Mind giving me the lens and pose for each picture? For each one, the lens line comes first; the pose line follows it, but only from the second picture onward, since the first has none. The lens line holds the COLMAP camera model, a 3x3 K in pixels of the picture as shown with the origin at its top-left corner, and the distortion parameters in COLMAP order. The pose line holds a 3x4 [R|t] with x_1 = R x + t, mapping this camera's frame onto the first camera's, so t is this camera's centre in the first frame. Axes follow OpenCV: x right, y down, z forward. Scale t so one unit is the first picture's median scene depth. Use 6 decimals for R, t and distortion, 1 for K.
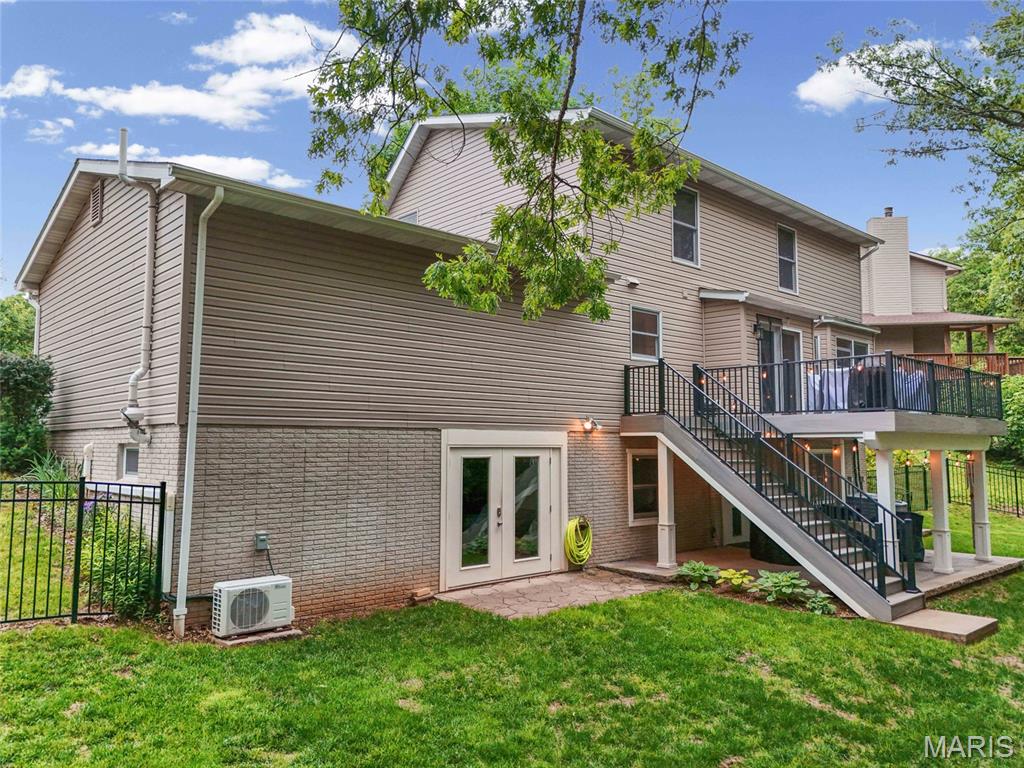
lens RADIAL K [[770.1, 0, 496.9], [0, 770.1, 385.0], [0, 0, 1]] dist [0.057336, -0.061848]
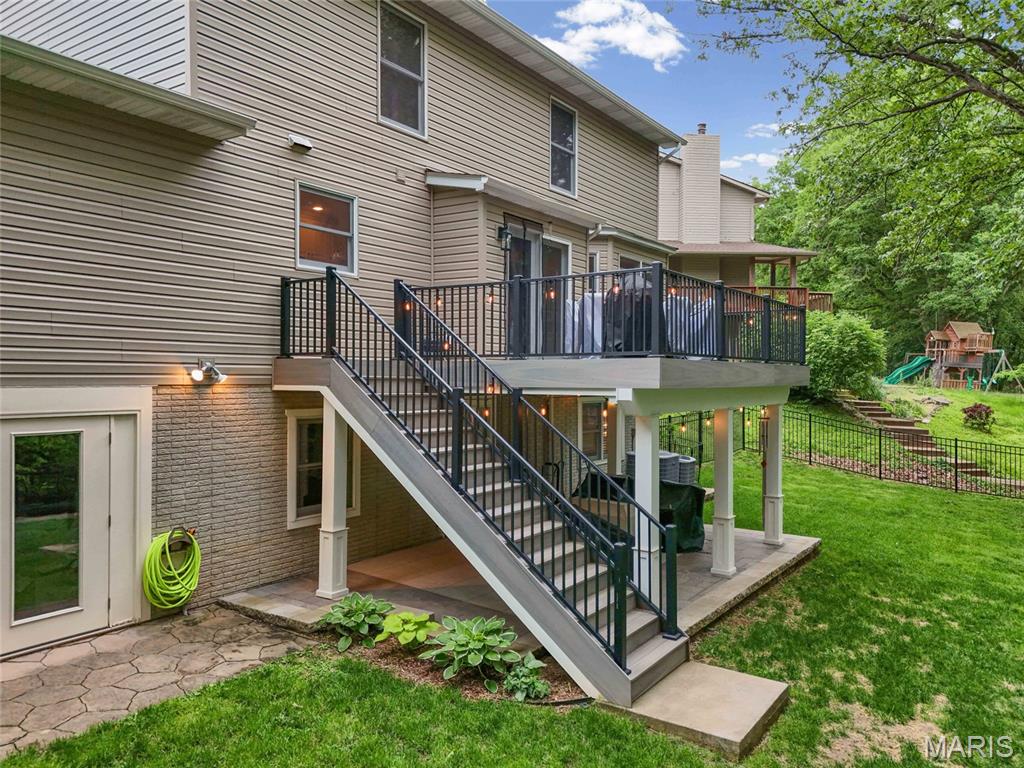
lens RADIAL K [[770.1, 0, 512.0], [0, 770.1, 388.4], [0, 0, 1]] dist [0.057336, -0.061848]
pose [[0.975132, -0.000661, 0.221626, 0.197735], [-0.020681, 0.995361, 0.093960, 0.001294], [-0.220660, -0.096207, 0.970594, 0.321042]]
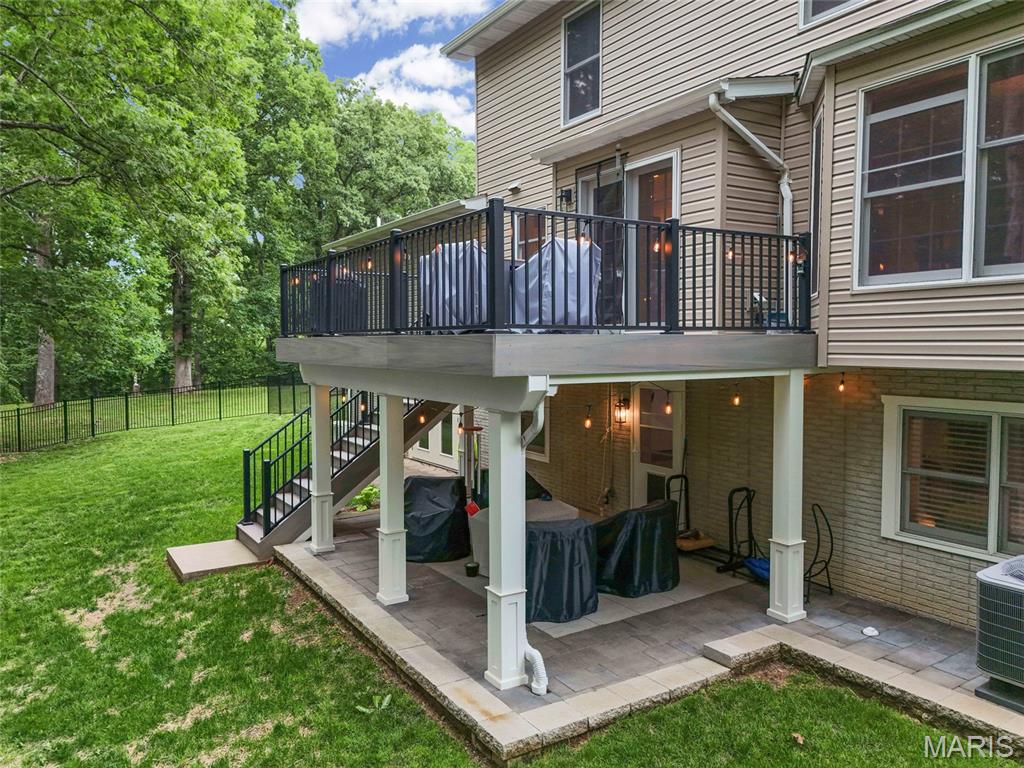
lens RADIAL K [[770.1, 0, 512.4], [0, 770.1, 385.5], [0, 0, 1]] dist [0.057336, -0.061848]
pose [[-0.195503, 0.043232, -0.979750, 0.822973], [0.092989, 0.995344, 0.025365, 0.052277], [0.976285, -0.086147, -0.198613, 0.922563]]
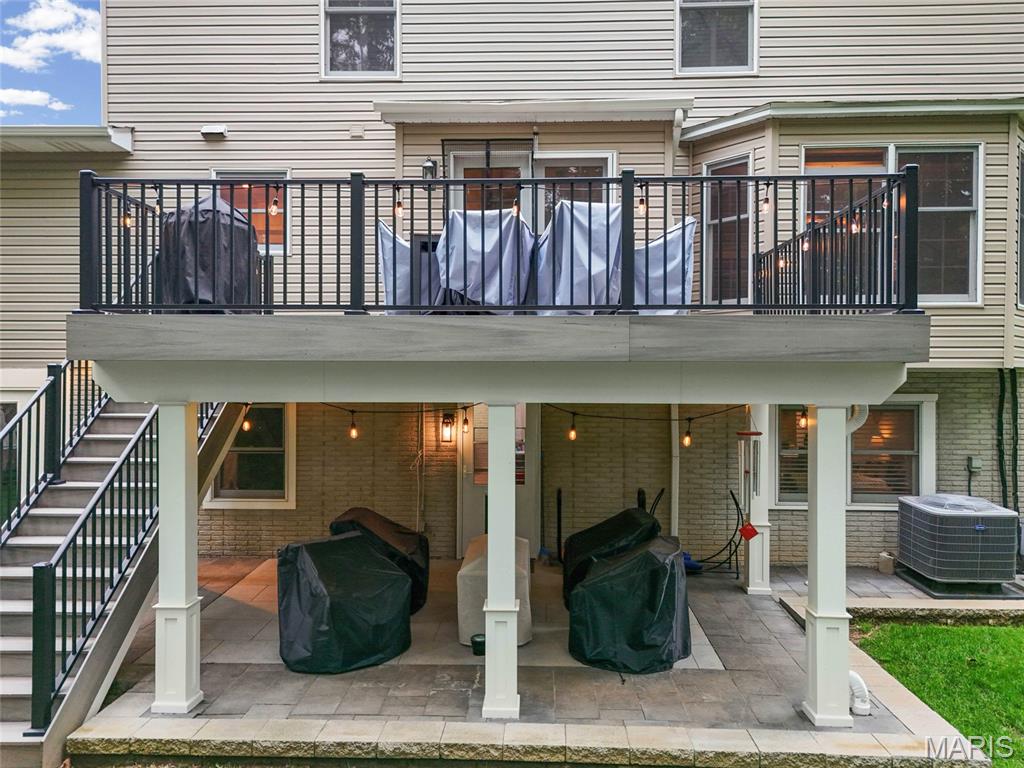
lens RADIAL K [[770.1, 0, 511.8], [0, 770.1, 383.2], [0, 0, 1]] dist [0.057336, -0.061848]
pose [[0.707591, -0.004092, -0.706610, 0.641553], [0.072462, 0.995132, 0.066801, 0.035590], [0.702897, -0.098470, 0.704443, 0.595660]]
